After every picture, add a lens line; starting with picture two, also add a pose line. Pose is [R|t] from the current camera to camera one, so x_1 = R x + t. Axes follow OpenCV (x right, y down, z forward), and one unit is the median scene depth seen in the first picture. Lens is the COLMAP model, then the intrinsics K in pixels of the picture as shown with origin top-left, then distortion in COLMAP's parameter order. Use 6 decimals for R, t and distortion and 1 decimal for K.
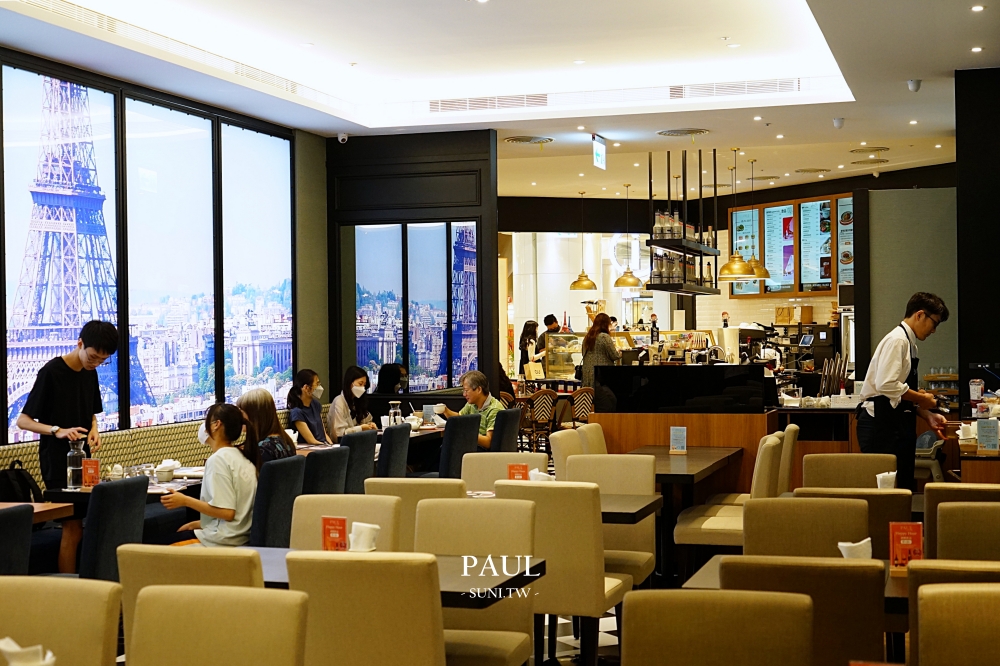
lens RADIAL K [[1474.3, 0, 500.0], [0, 1474.3, 333.0], [0, 0, 1]] dist [-0.014737, 0.016253]
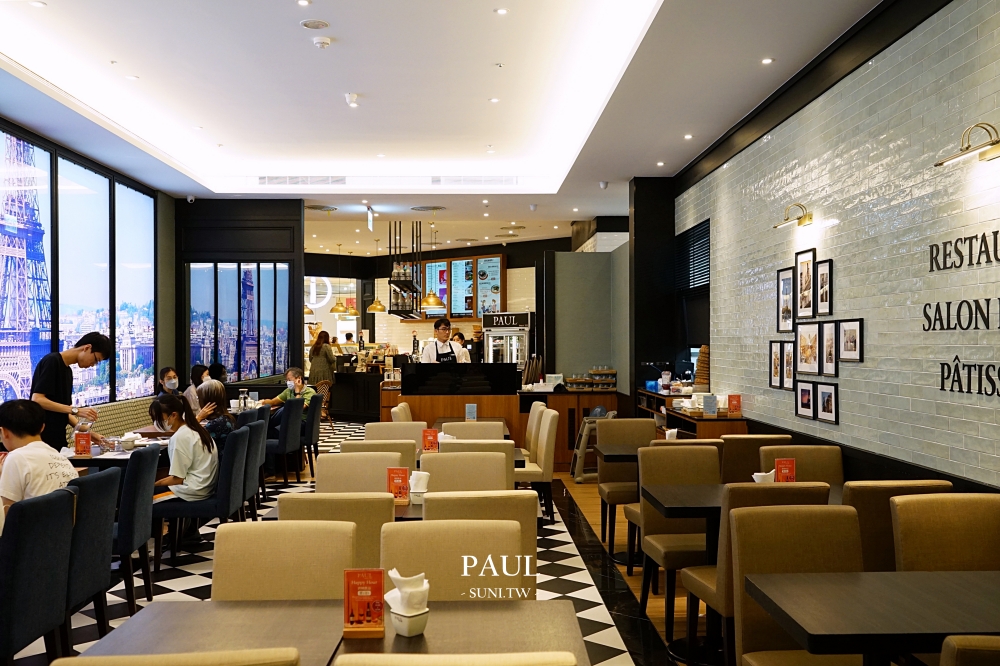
lens RADIAL K [[965.2, 0, 500.0], [0, 965.2, 333.0], [0, 0, 1]] dist [0.015217, 0.001636]
pose [[0.946382, 0.012181, 0.322819, -0.127201], [-0.007196, 0.999836, -0.016633, 0.006198], [-0.322968, 0.013419, 0.946315, 0.052166]]
